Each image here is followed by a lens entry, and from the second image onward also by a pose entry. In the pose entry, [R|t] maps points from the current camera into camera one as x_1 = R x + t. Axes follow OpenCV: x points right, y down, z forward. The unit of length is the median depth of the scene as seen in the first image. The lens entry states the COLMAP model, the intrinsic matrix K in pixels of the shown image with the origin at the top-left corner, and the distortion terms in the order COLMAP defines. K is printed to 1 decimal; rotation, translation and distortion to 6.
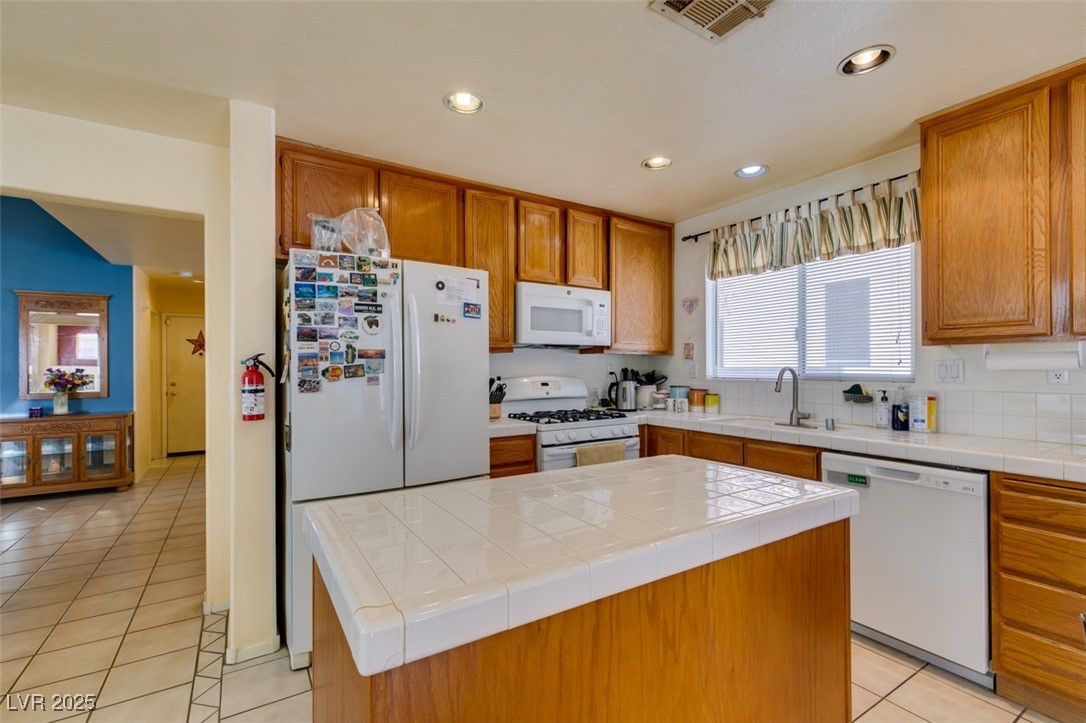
lens RADIAL K [[483.8, 0, 541.4], [0, 483.8, 366.7], [0, 0, 1]] dist [0.004688, -0.000790]
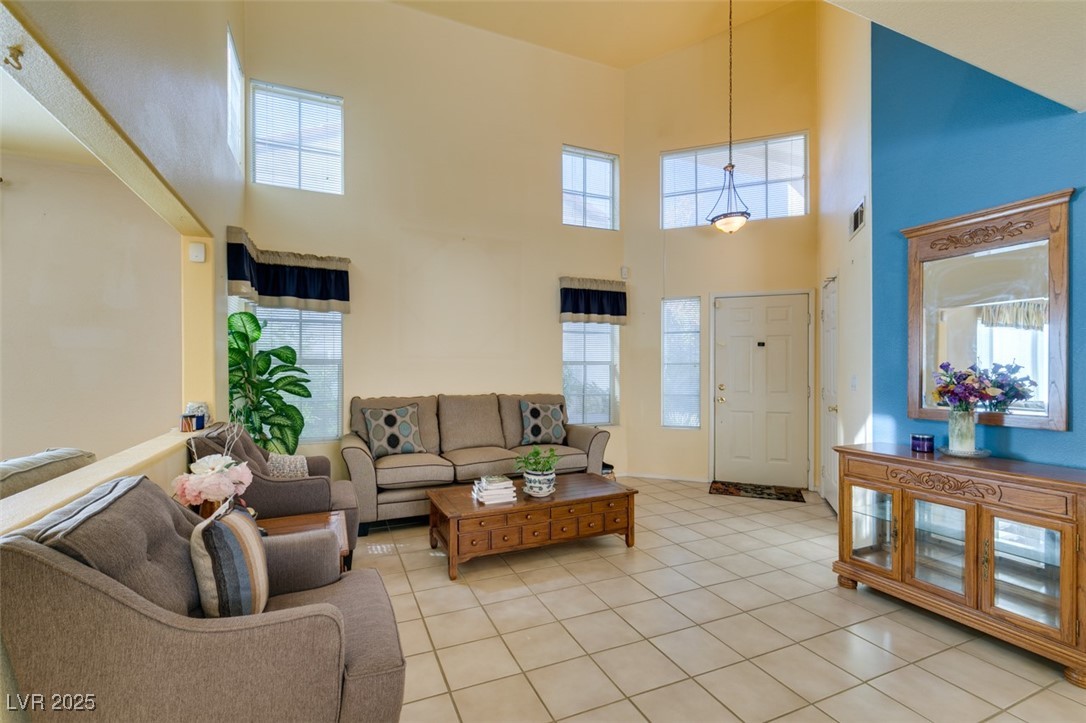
lens RADIAL K [[487.1, 0, 543.1], [0, 487.1, 369.6], [0, 0, 1]] dist [0.000435, -0.000164]
pose [[-0.143468, 0.008687, -0.989617, -0.843581], [0.005126, 0.999955, 0.008034, 0.006226], [0.989642, -0.003920, -0.143506, 1.265183]]
